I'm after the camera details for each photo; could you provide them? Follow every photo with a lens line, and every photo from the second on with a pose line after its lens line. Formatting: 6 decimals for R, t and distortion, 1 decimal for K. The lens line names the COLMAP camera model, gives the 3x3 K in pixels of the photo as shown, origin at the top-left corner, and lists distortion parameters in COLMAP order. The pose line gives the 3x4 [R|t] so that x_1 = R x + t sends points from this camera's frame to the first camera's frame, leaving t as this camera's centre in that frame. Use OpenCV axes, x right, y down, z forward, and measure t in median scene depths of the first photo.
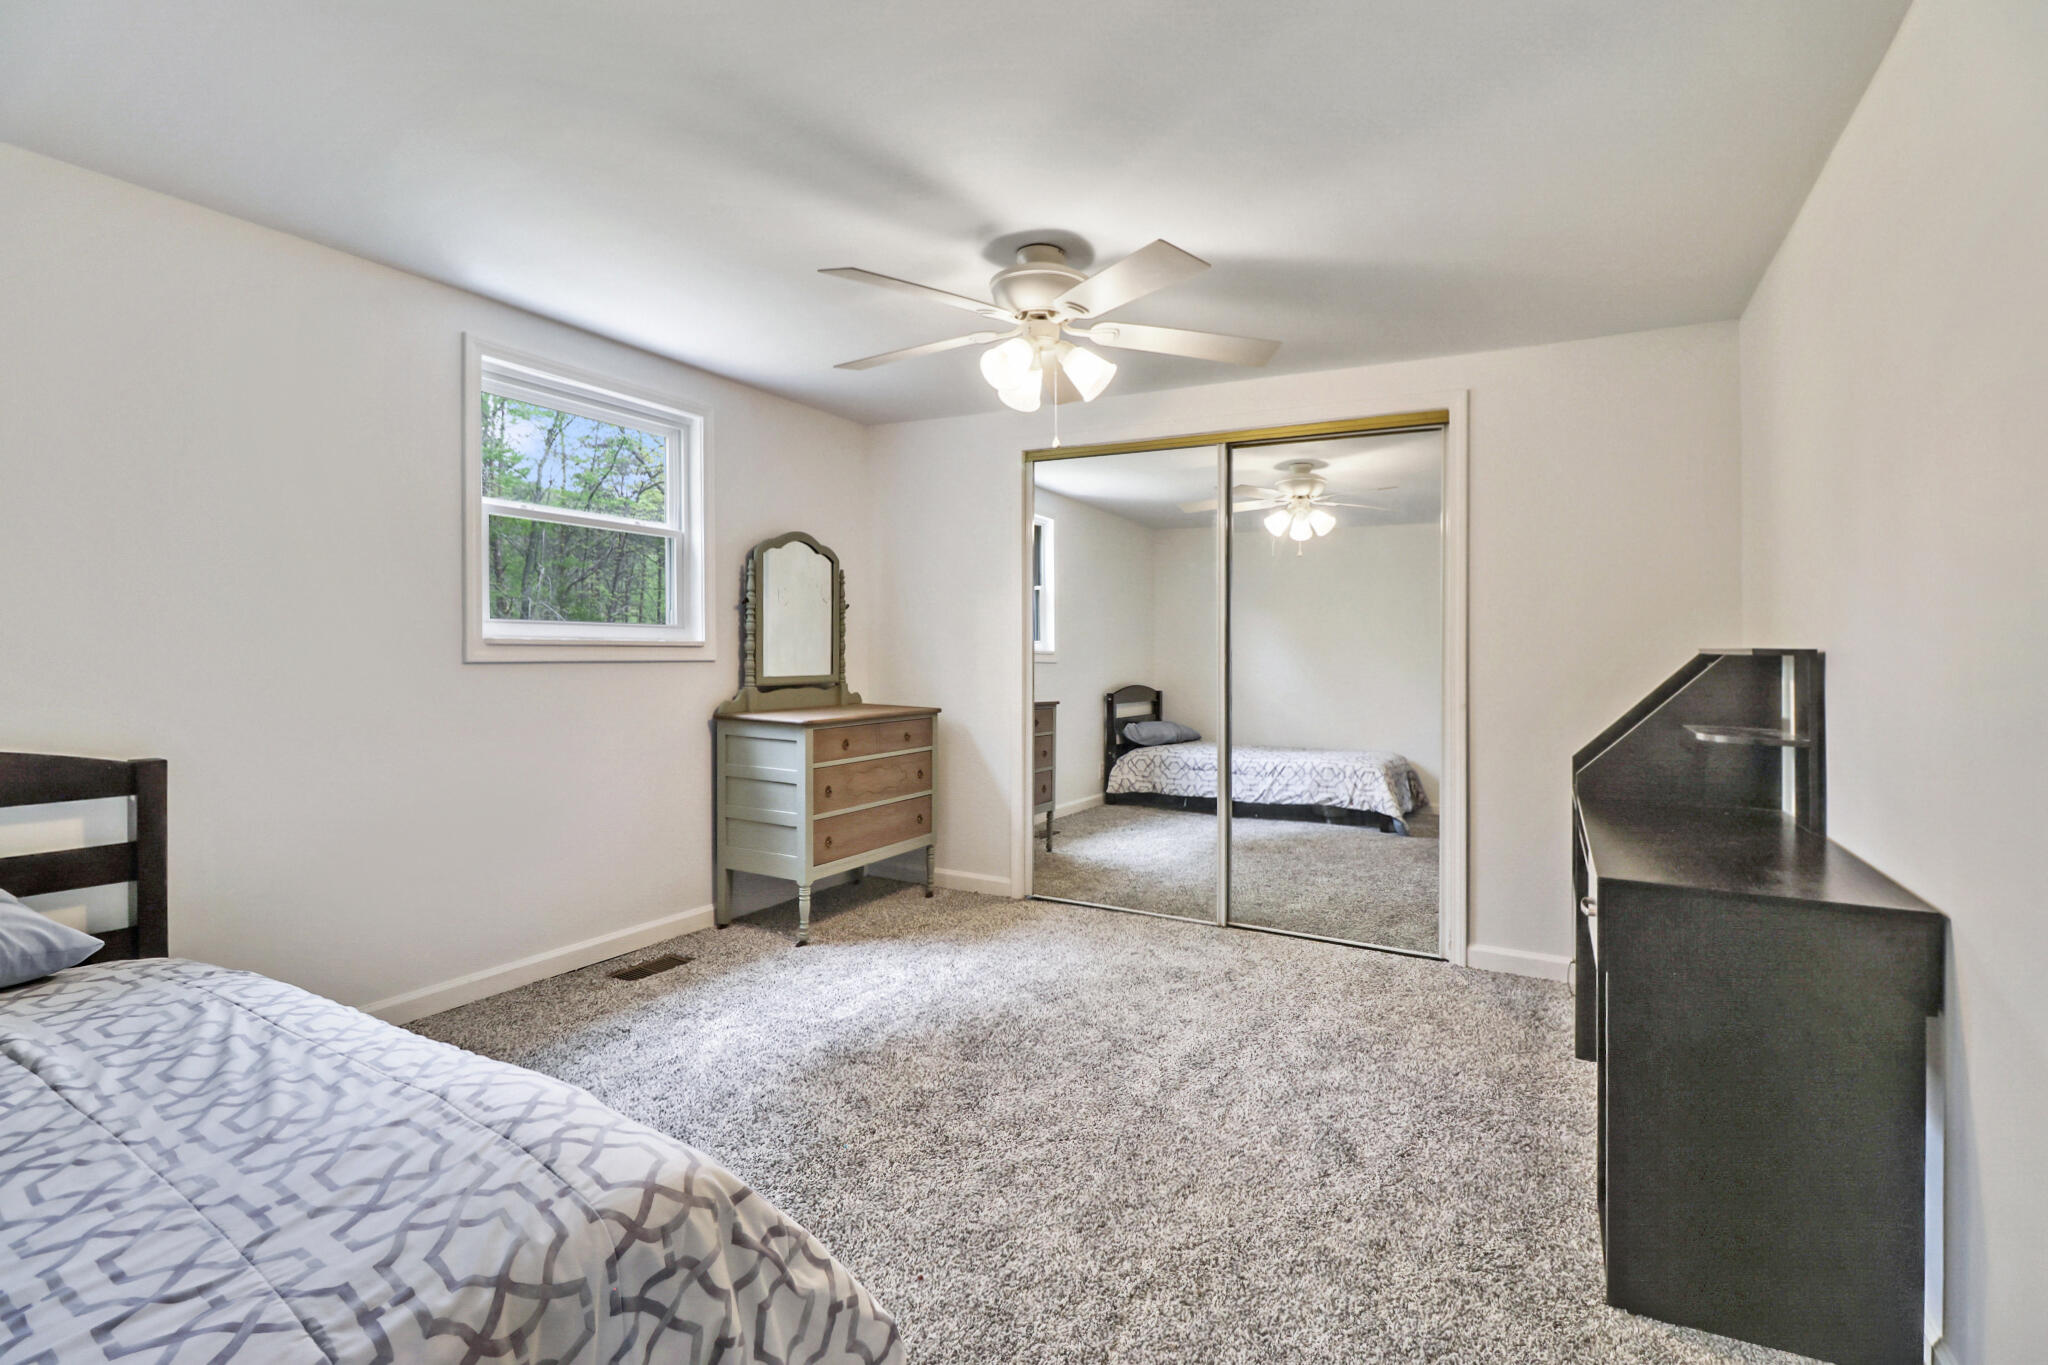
lens RADIAL K [[949.1, 0, 1037.8], [0, 949.1, 660.3], [0, 0, 1]] dist [-0.002279, -0.000520]
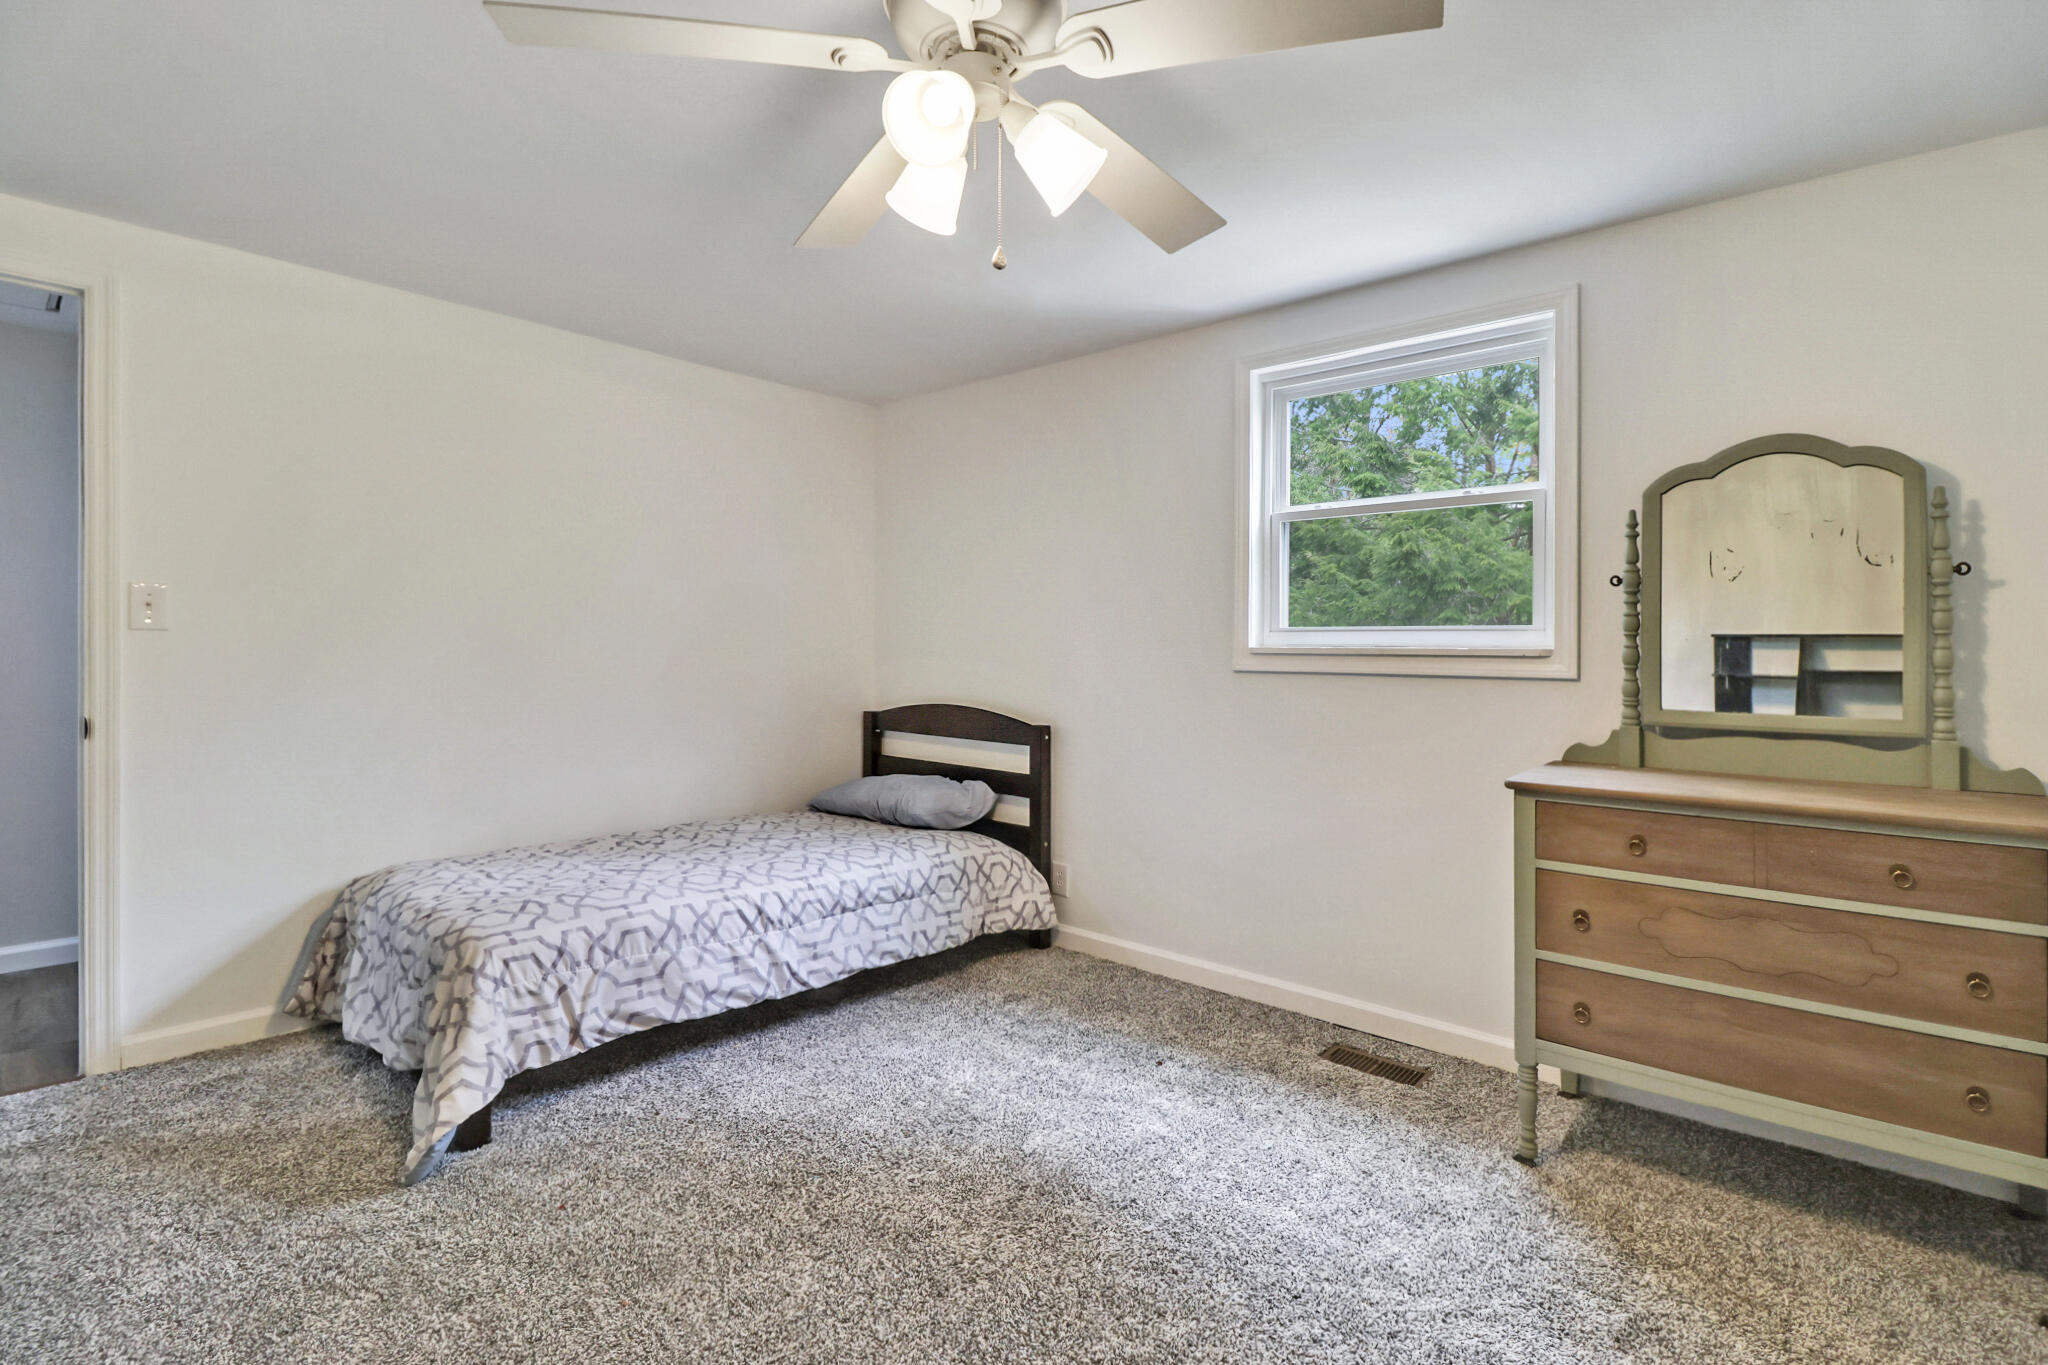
lens RADIAL K [[949.1, 0, 1037.8], [0, 949.1, 660.3], [0, 0, 1]] dist [-0.002279, -0.000520]
pose [[-0.206957, 0.003048, -0.978345, 0.407965], [-0.018680, 0.999801, 0.007066, -0.010489], [0.978172, 0.019738, -0.206859, 0.860715]]
